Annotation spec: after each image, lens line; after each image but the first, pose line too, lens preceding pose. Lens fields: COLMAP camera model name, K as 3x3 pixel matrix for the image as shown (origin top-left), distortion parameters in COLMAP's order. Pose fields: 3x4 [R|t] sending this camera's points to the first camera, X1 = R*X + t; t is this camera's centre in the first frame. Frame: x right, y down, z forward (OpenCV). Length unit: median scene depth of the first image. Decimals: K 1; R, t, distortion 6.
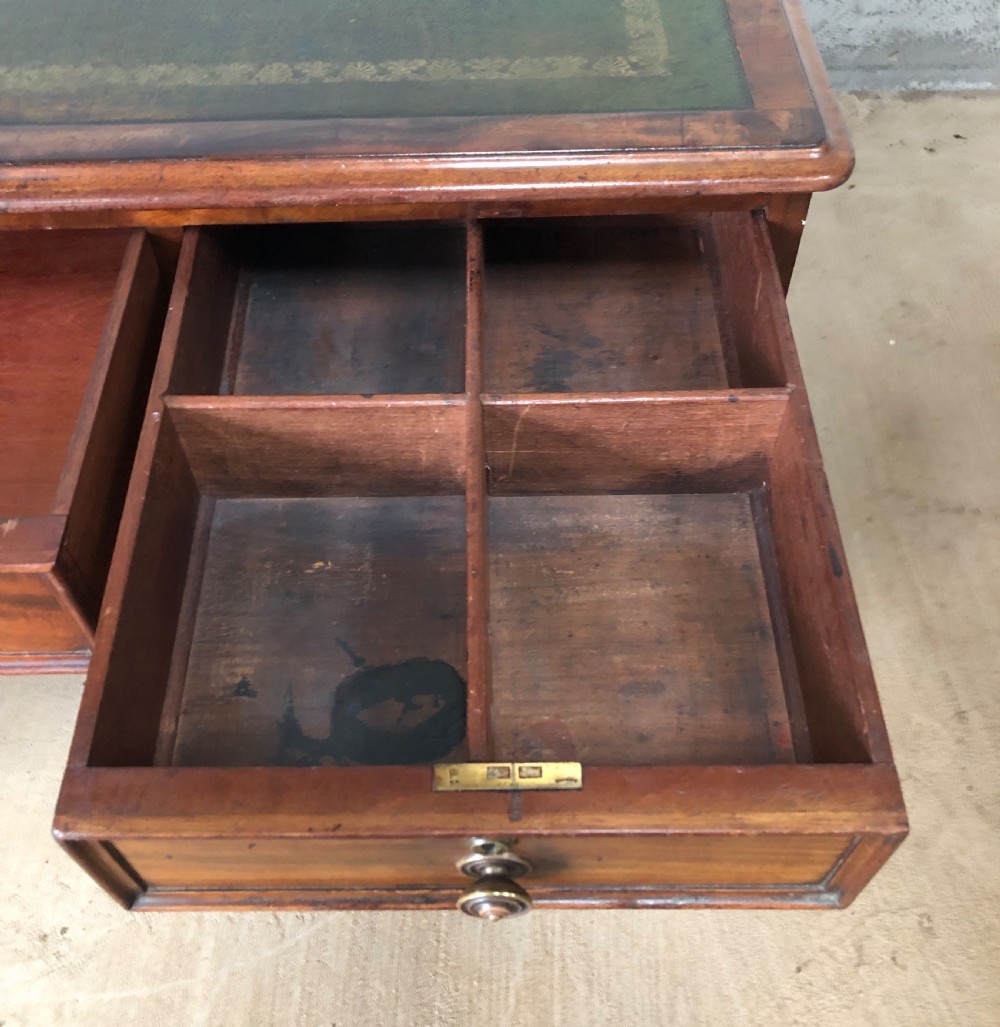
lens RADIAL K [[1102.4, 0, 502.8], [0, 1102.4, 482.7], [0, 0, 1]] dist [0.017216, 0.000000]
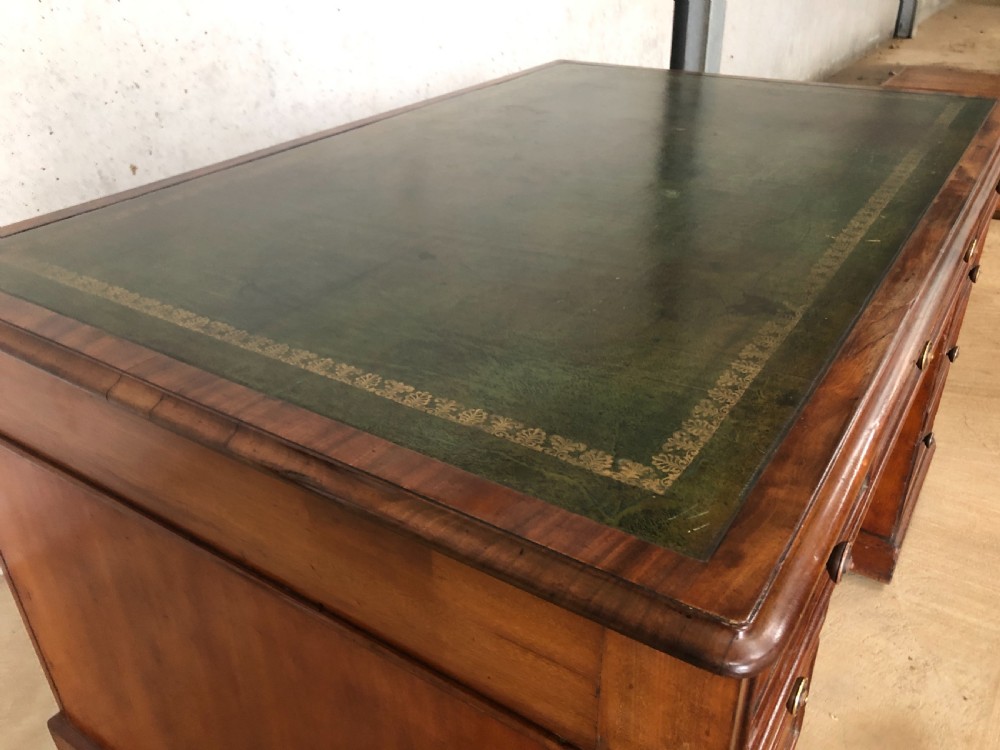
lens RADIAL K [[827.7, 0, 502.0], [0, 827.7, 373.5], [0, 0, 1]] dist [0.013804, -0.003972]
pose [[0.536463, -0.413521, 0.735668, -1.469639], [0.672186, 0.736450, -0.076211, -0.222247], [-0.510268, 0.535390, 0.673041, 0.256486]]
